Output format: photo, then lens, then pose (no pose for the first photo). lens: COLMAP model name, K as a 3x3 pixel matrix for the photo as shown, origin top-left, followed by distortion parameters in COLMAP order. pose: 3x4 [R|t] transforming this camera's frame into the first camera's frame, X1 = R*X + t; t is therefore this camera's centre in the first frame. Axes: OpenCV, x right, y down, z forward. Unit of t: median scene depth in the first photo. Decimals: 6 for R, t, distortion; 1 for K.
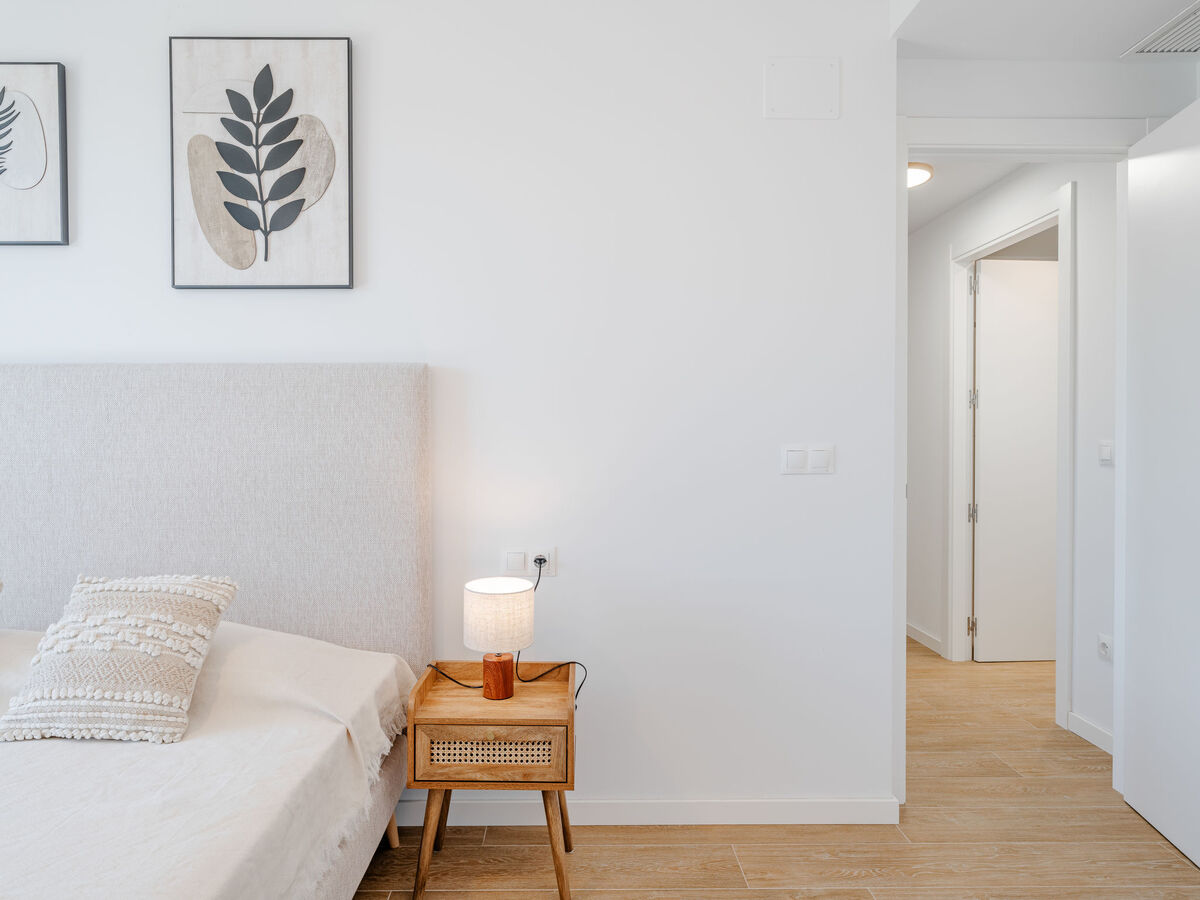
lens RADIAL K [[730.7, 0, 593.5], [0, 730.7, 445.0], [0, 0, 1]] dist [-0.010180, 0.003678]
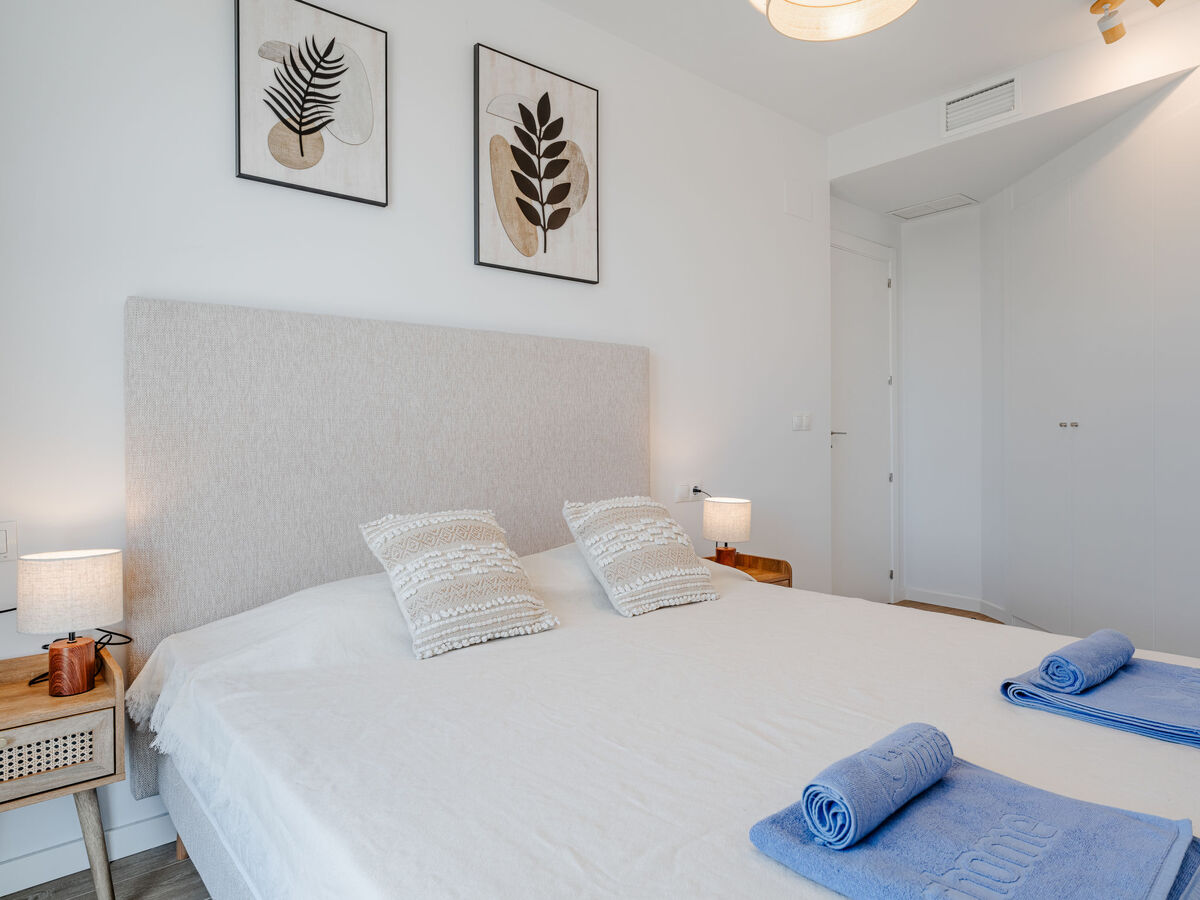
lens RADIAL K [[769.2, 0, 578.3], [0, 769.2, 426.9], [0, 0, 1]] dist [-0.002401, 0.002249]
pose [[0.768922, 0.006005, 0.639315, -1.250917], [0.010590, 0.999699, -0.022126, 0.066859], [-0.639255, 0.023783, 0.768627, -0.009303]]
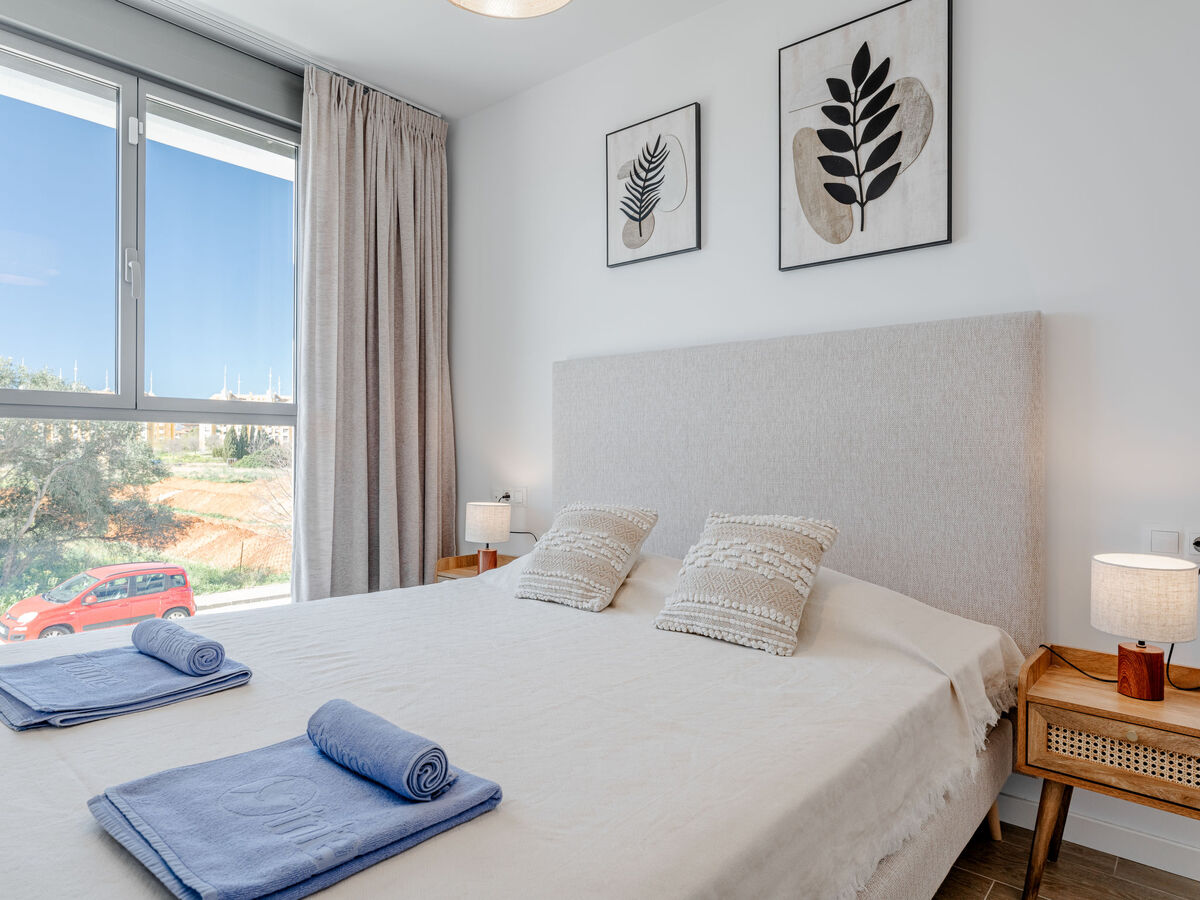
lens RADIAL K [[734.9, 0, 591.6], [0, 734.9, 445.0], [0, 0, 1]] dist [-0.009252, 0.003696]
pose [[0.738526, 0.004114, -0.674212, -0.029424], [-0.018138, 0.999741, -0.013767, 0.074838], [0.673981, 0.022396, 0.738409, -0.023240]]
